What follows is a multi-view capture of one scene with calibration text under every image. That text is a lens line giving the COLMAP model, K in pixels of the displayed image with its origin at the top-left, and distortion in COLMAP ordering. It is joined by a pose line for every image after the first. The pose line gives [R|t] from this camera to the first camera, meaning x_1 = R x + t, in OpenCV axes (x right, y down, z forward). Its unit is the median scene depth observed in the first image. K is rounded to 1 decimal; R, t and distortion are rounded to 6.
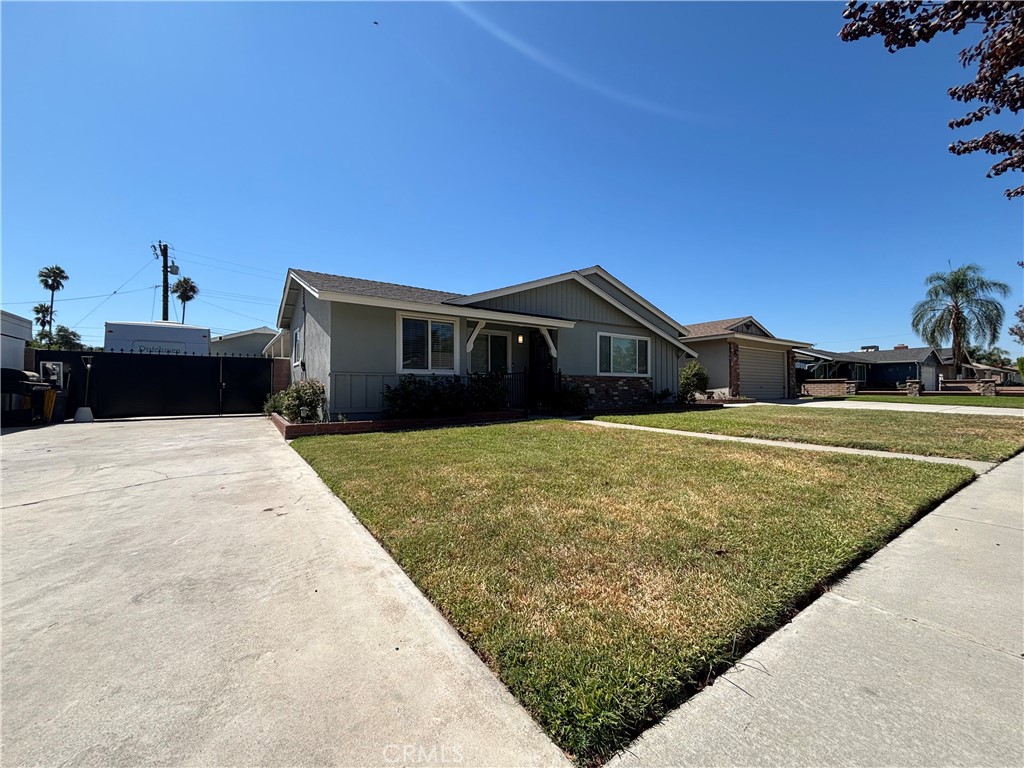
lens RADIAL K [[415.9, 0, 510.6], [0, 415.9, 383.9], [0, 0, 1]] dist [-0.002736, 0.001173]
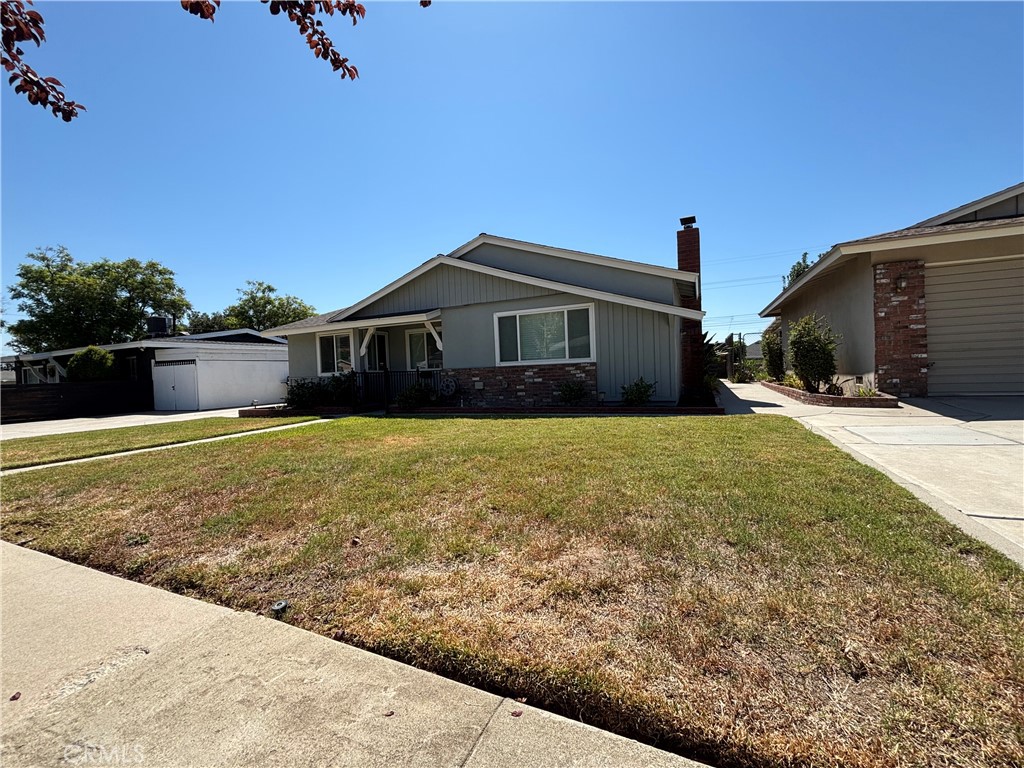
lens RADIAL K [[415.9, 0, 512.7], [0, 415.9, 384.4], [0, 0, 1]] dist [-0.002736, 0.001173]
pose [[0.512151, 0.007097, -0.858866, 0.967640], [0.049201, 0.998081, 0.037587, -0.013664], [0.857485, -0.061508, 0.510819, 0.621604]]
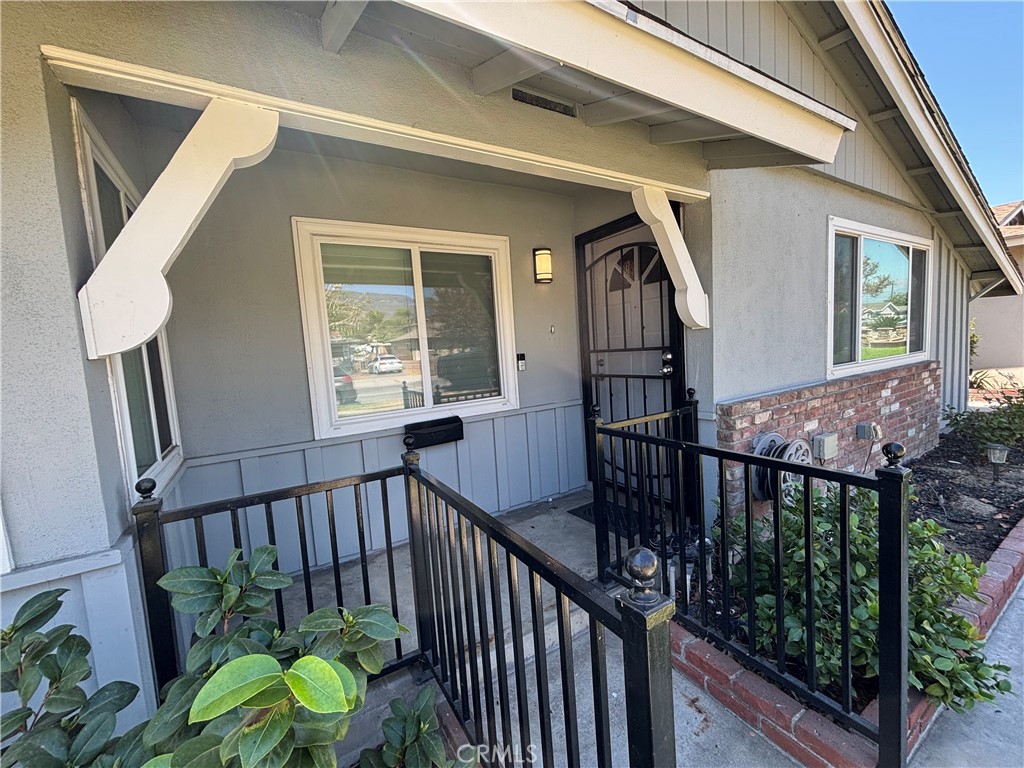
lens RADIAL K [[415.9, 0, 513.3], [0, 415.9, 388.6], [0, 0, 1]] dist [-0.002736, 0.001173]
pose [[0.995909, -0.059897, -0.067660, 0.017771], [0.066490, 0.992782, 0.099811, -0.057180], [0.061194, -0.103901, 0.992703, 0.732968]]
